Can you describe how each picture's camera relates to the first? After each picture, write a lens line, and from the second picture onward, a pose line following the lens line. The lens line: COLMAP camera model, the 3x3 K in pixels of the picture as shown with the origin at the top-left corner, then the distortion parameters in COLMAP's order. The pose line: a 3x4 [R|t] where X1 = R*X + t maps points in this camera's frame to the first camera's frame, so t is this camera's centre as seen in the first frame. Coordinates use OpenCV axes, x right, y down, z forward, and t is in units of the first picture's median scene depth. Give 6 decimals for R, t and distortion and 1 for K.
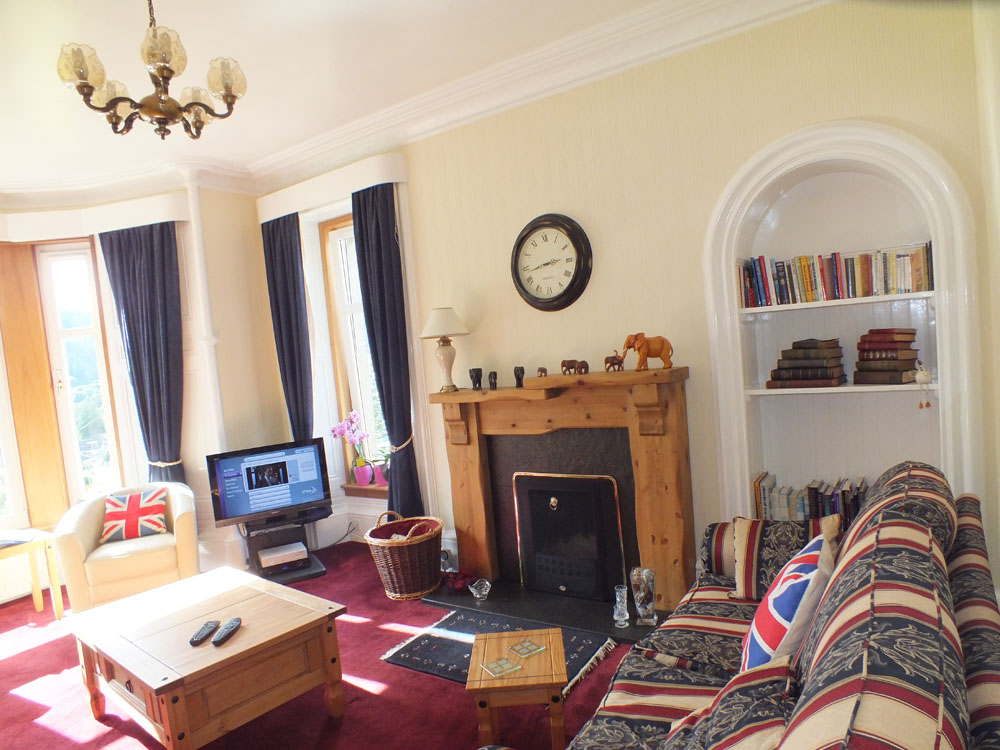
lens RADIAL K [[664.8, 0, 499.5], [0, 664.8, 377.0], [0, 0, 1]] dist [-0.068253, 0.036304]
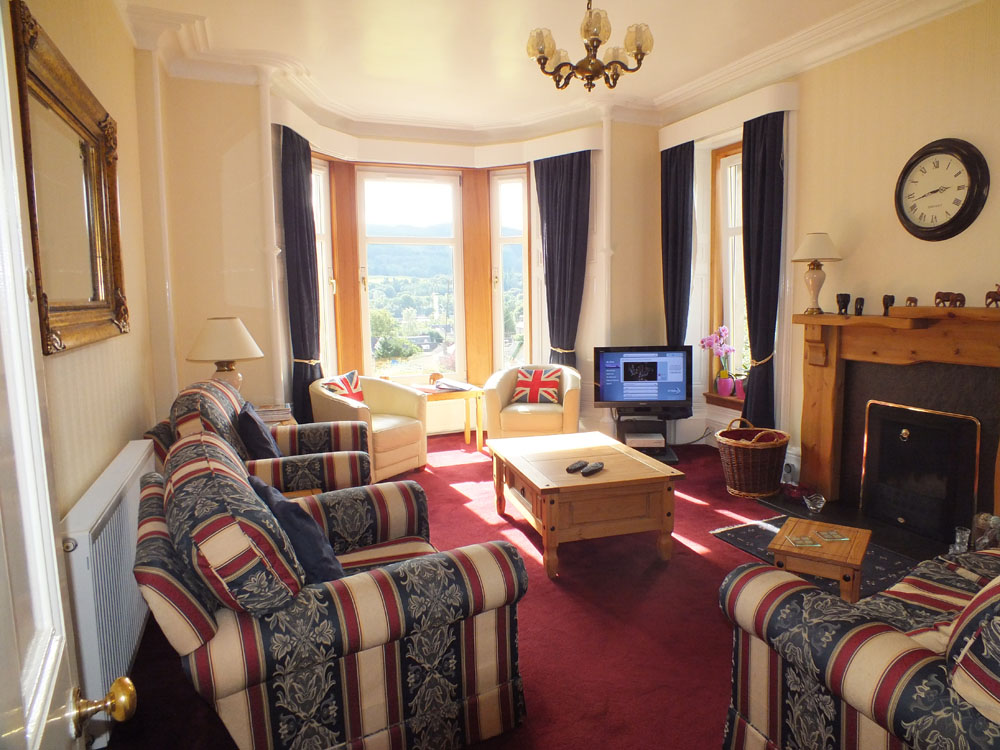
lens RADIAL K [[664.8, 0, 499.5], [0, 664.8, 377.0], [0, 0, 1]] dist [-0.068253, 0.036304]
pose [[0.836347, 0.152073, -0.526685, 0.070704], [-0.094047, 0.986312, 0.135441, 0.027271], [0.540073, -0.063742, 0.839201, -0.147967]]
